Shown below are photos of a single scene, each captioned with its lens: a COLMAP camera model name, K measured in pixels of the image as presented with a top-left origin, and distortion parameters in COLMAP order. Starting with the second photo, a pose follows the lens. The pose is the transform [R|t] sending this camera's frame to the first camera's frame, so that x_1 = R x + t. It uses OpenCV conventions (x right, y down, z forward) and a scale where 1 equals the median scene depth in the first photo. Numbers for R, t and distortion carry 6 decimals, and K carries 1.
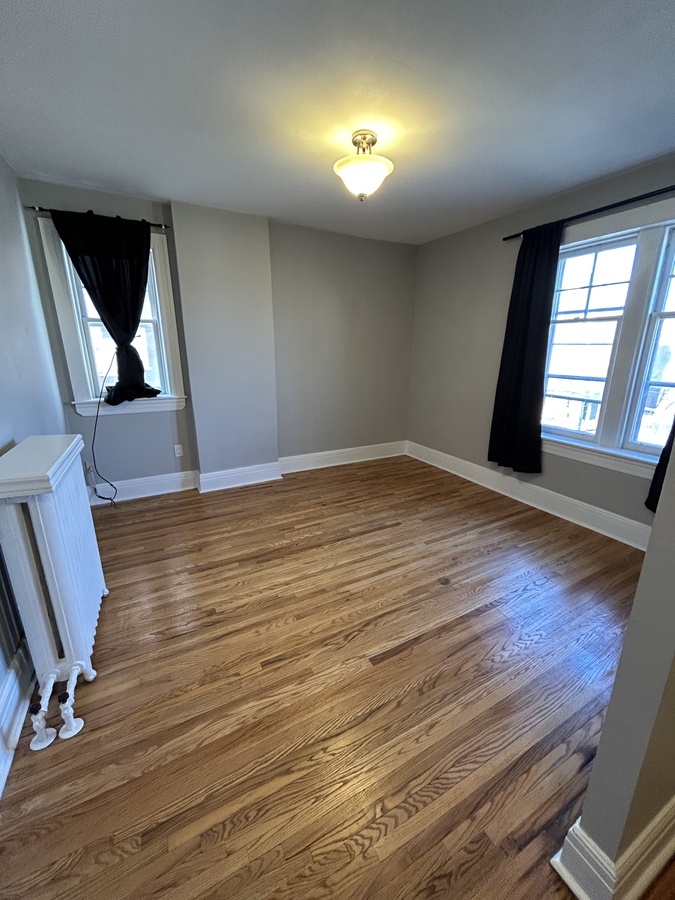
lens RADIAL K [[362.3, 0, 338.9], [0, 362.3, 449.4], [0, 0, 1]] dist [0.000063, -0.000197]
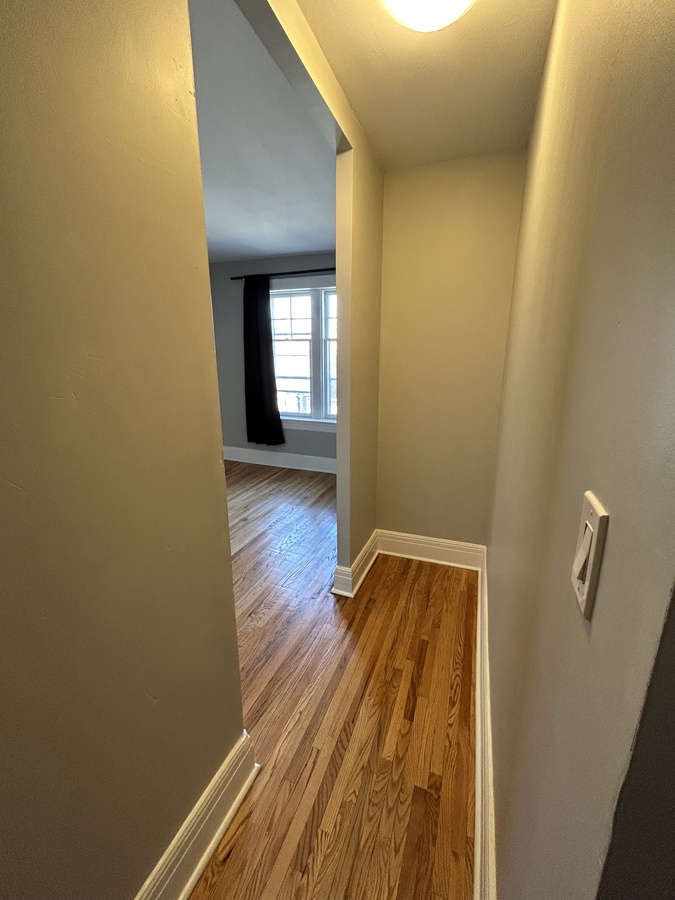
lens RADIAL K [[362.3, 0, 337.4], [0, 362.3, 452.1], [0, 0, 1]] dist [0.000063, -0.000197]
pose [[0.757595, -0.163027, 0.632038, -0.239910], [0.172293, 0.983911, 0.047269, 0.077561], [-0.629575, 0.073085, 0.773495, -0.296506]]
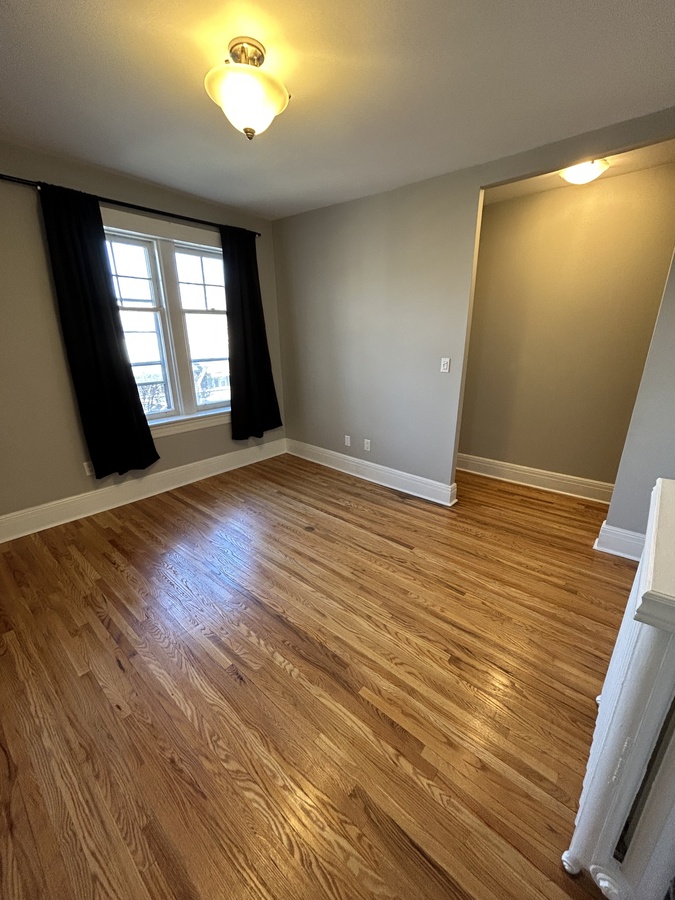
lens RADIAL K [[362.3, 0, 342.2], [0, 362.3, 447.3], [0, 0, 1]] dist [0.000063, -0.000197]
pose [[-0.369306, -0.284566, 0.884667, -0.606925], [0.253305, 0.885092, 0.390446, -0.265004], [-0.894119, 0.368285, -0.254788, 0.899617]]
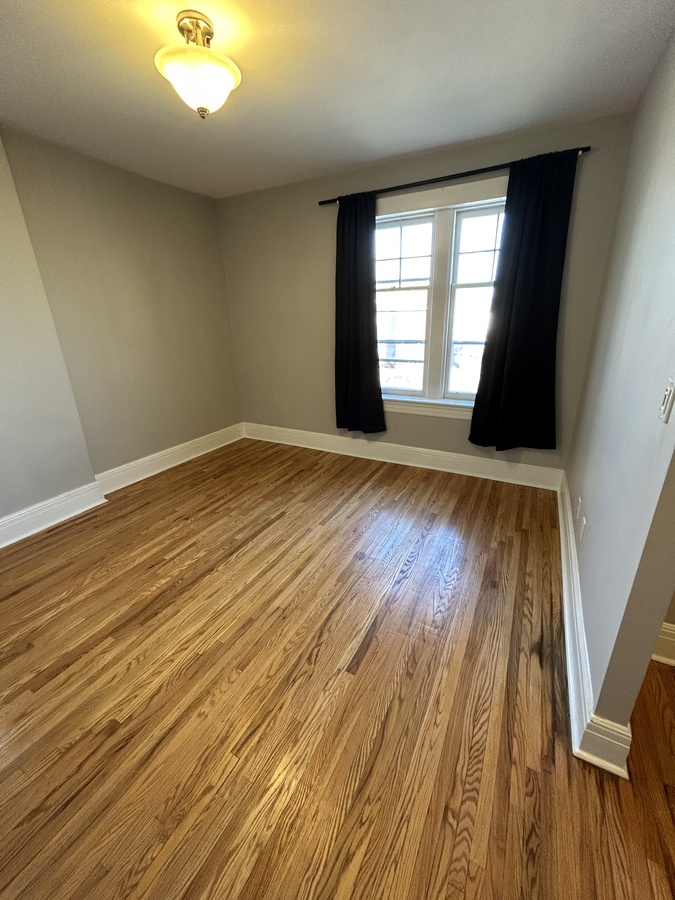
lens RADIAL K [[362.3, 0, 337.4], [0, 362.3, 449.4], [0, 0, 1]] dist [0.000063, -0.000197]
pose [[0.831477, -0.212538, 0.513297, -0.171077], [0.175721, 0.977106, 0.119939, -0.043237], [-0.527037, -0.009530, 0.849789, 0.153167]]
